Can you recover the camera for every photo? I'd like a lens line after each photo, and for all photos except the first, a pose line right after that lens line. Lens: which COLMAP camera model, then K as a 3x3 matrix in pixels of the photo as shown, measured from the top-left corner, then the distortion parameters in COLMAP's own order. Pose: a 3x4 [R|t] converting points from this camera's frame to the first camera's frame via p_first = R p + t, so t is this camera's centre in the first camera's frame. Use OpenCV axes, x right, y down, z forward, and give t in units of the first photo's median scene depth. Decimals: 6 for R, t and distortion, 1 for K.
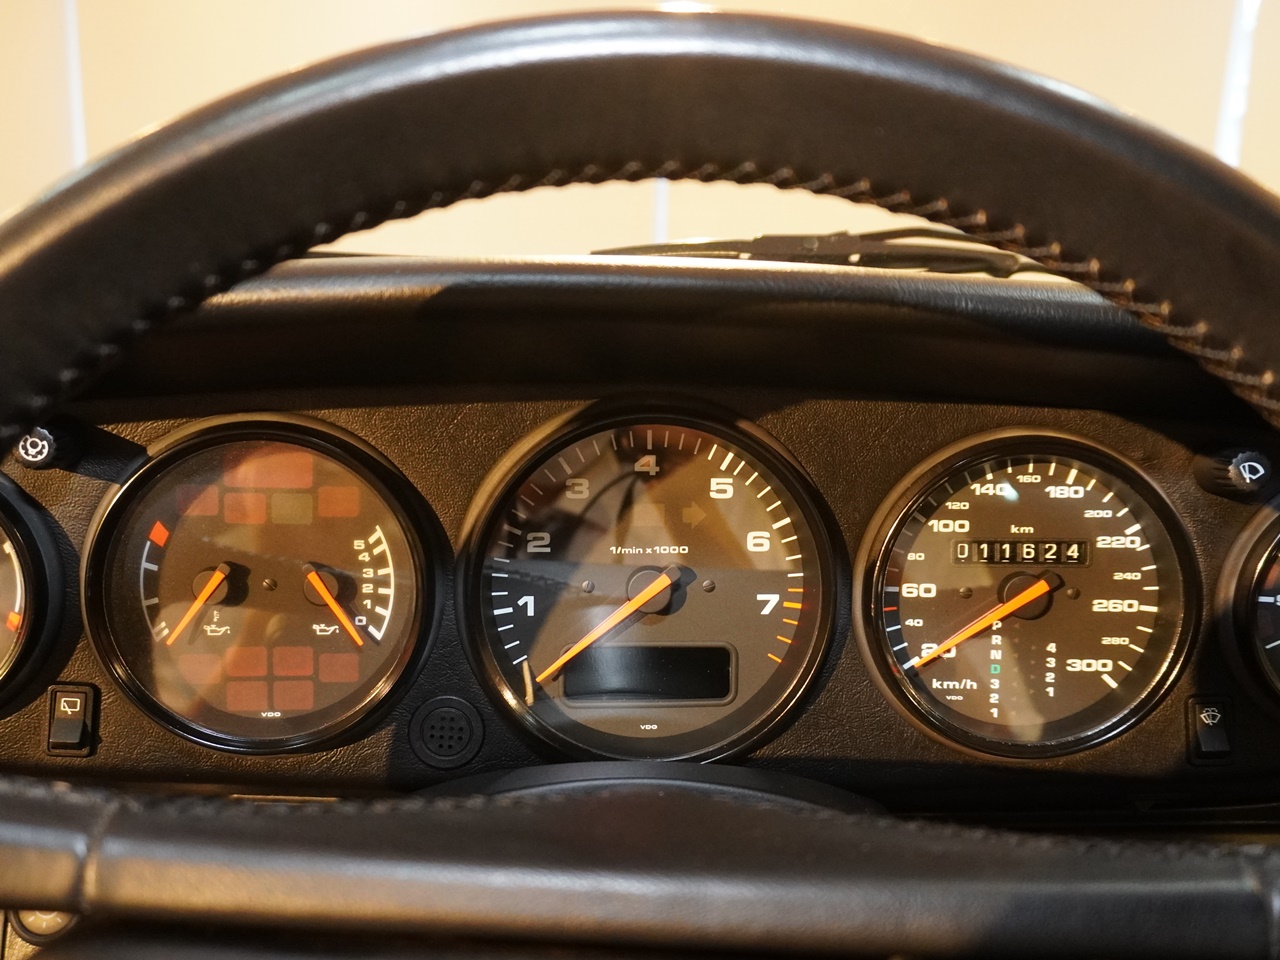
lens RADIAL K [[1111.3, 0, 646.6], [0, 1111.3, 485.1], [0, 0, 1]] dist [-0.018333, 0.008958]
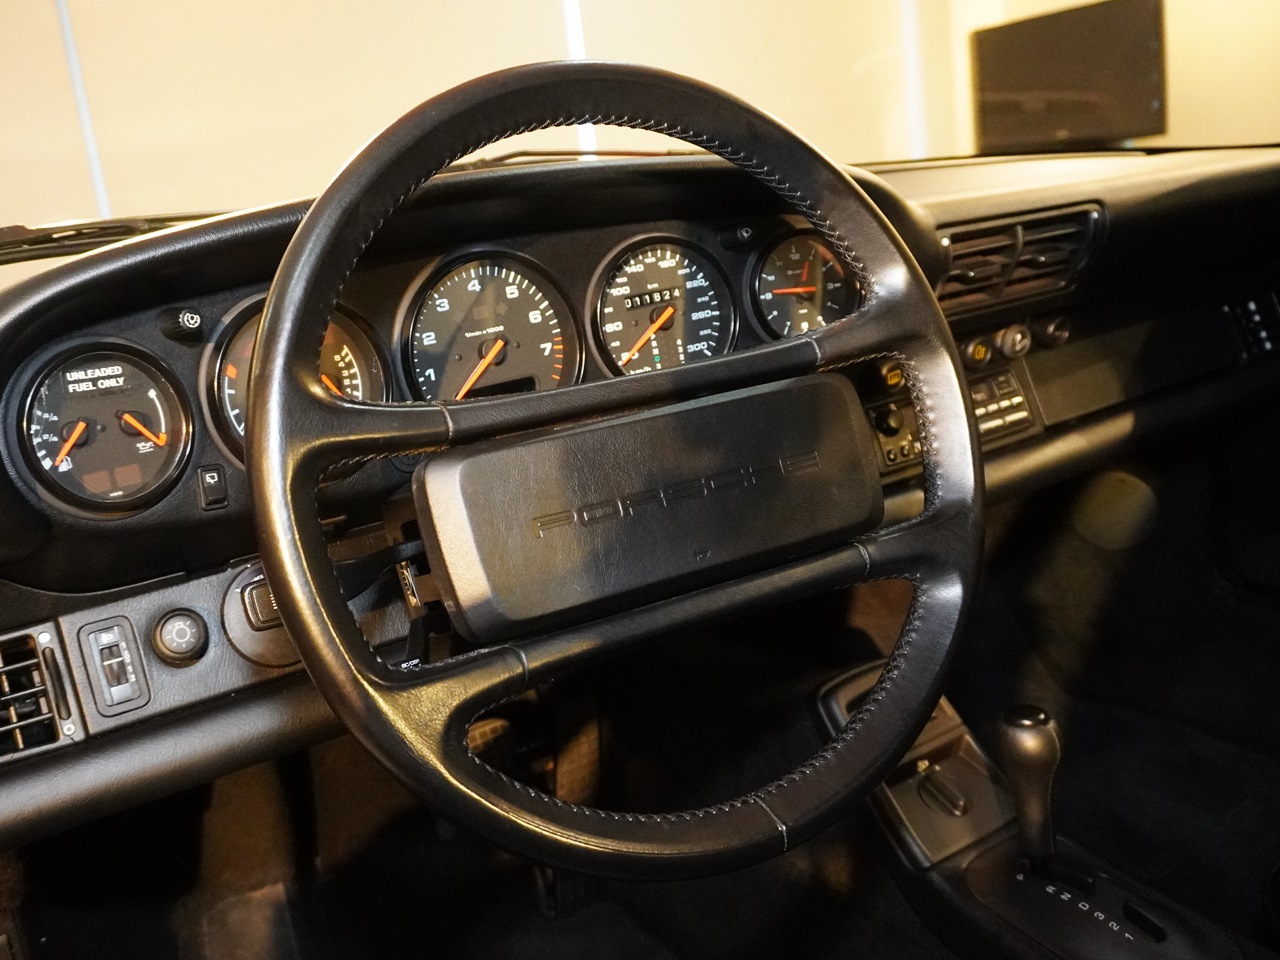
lens RADIAL K [[1111.3, 0, 640.0], [0, 1111.3, 480.5], [0, 0, 1]] dist [-0.018333, 0.008958]
pose [[0.862485, -0.256857, 0.436055, -0.636679], [0.237286, 0.966294, 0.099858, 0.172539], [-0.447007, 0.017344, 0.894362, -0.759439]]
